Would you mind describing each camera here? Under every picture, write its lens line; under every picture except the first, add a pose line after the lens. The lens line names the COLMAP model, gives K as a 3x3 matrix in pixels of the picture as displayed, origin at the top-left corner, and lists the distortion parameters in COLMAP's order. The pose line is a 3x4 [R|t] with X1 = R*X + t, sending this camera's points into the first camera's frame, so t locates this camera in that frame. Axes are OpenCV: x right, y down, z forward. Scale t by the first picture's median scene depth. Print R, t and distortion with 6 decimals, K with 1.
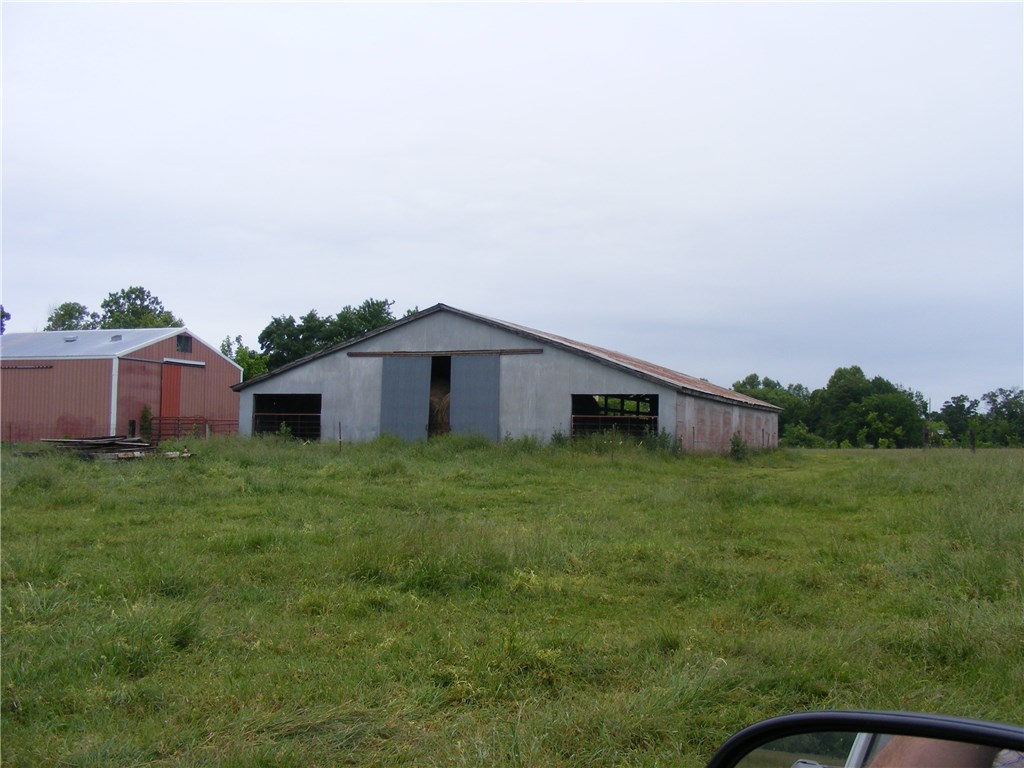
lens RADIAL K [[1161.8, 0, 528.7], [0, 1161.8, 383.9], [0, 0, 1]] dist [-0.240377, 0.233940]
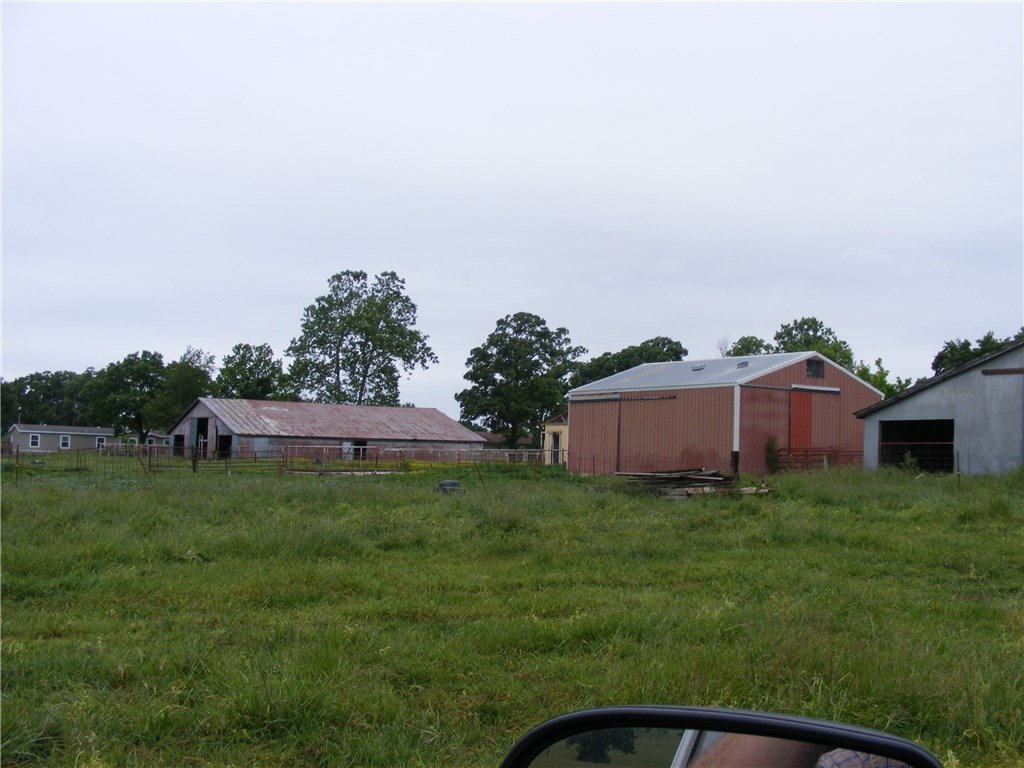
lens RADIAL K [[1161.8, 0, 528.7], [0, 1161.8, 383.9], [0, 0, 1]] dist [-0.240377, 0.233940]
pose [[0.829937, -0.032155, -0.556929, 0.023269], [0.016764, 0.999324, -0.032715, 0.003880], [0.557605, 0.017815, 0.829915, 0.102081]]
